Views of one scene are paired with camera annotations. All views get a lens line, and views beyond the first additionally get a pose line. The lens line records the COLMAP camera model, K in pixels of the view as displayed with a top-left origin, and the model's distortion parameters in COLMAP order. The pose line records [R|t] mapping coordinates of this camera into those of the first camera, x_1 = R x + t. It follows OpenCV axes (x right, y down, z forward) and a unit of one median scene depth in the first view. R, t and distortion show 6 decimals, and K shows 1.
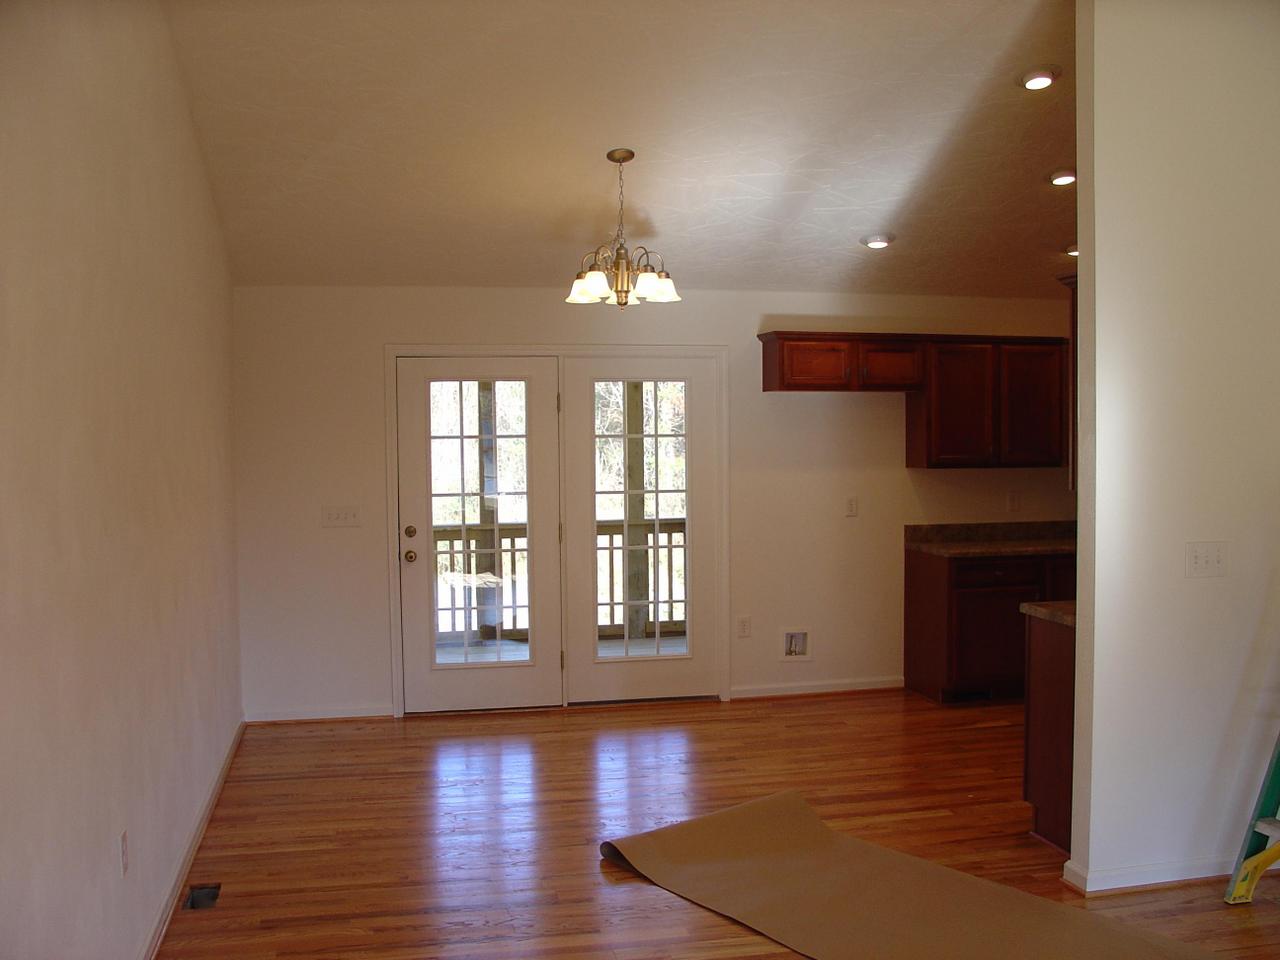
lens RADIAL K [[1254.8, 0, 636.7], [0, 1254.8, 508.7], [0, 0, 1]] dist [-0.207808, 0.220640]
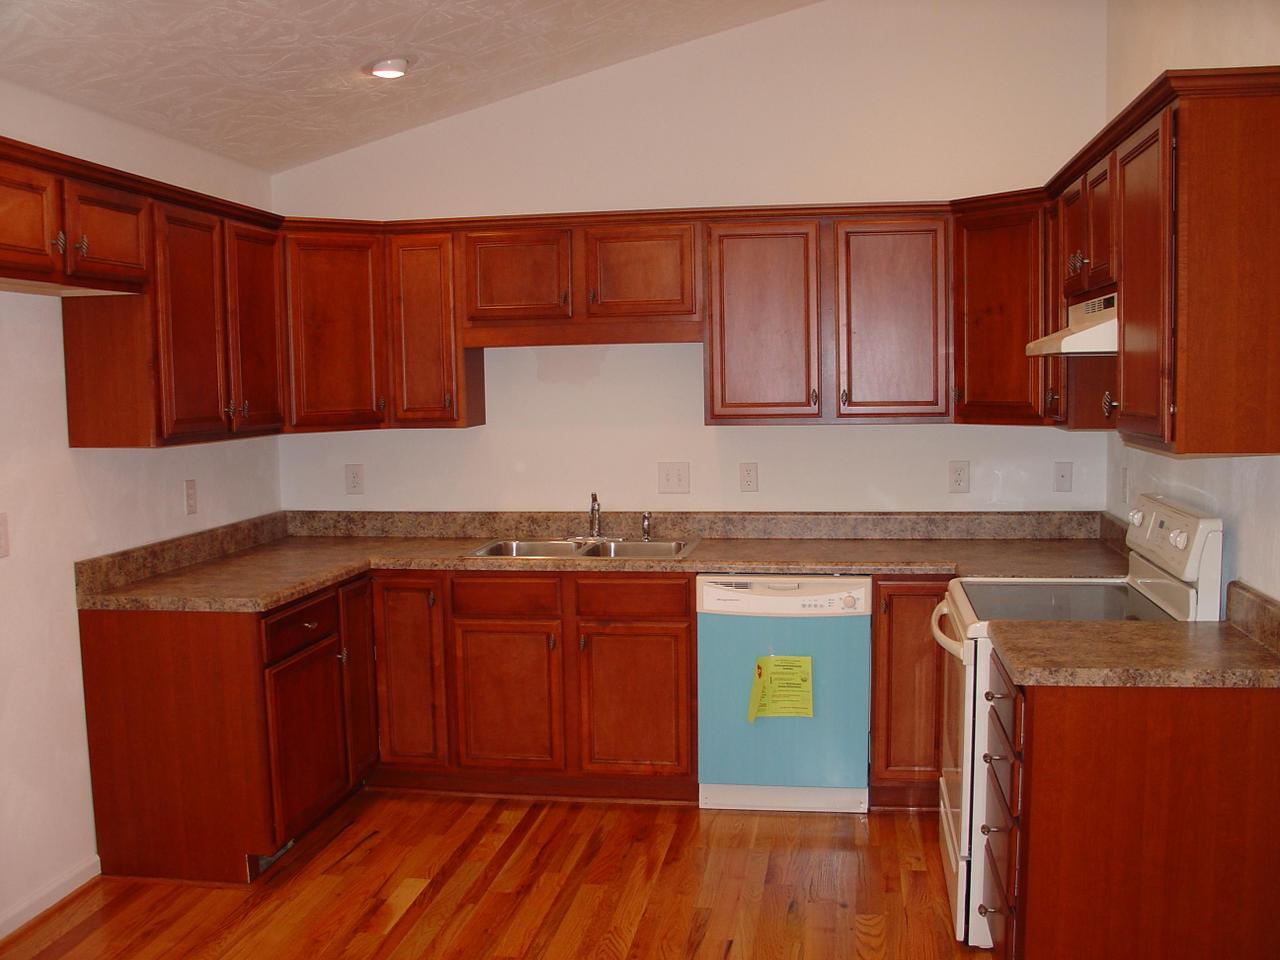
lens RADIAL K [[1254.8, 0, 636.7], [0, 1254.8, 508.7], [0, 0, 1]] dist [-0.207808, 0.220640]
pose [[0.378937, -0.091995, 0.920838, -0.152597], [0.070475, 0.995026, 0.070406, -0.027208], [-0.922735, 0.038217, 0.383536, 0.607460]]
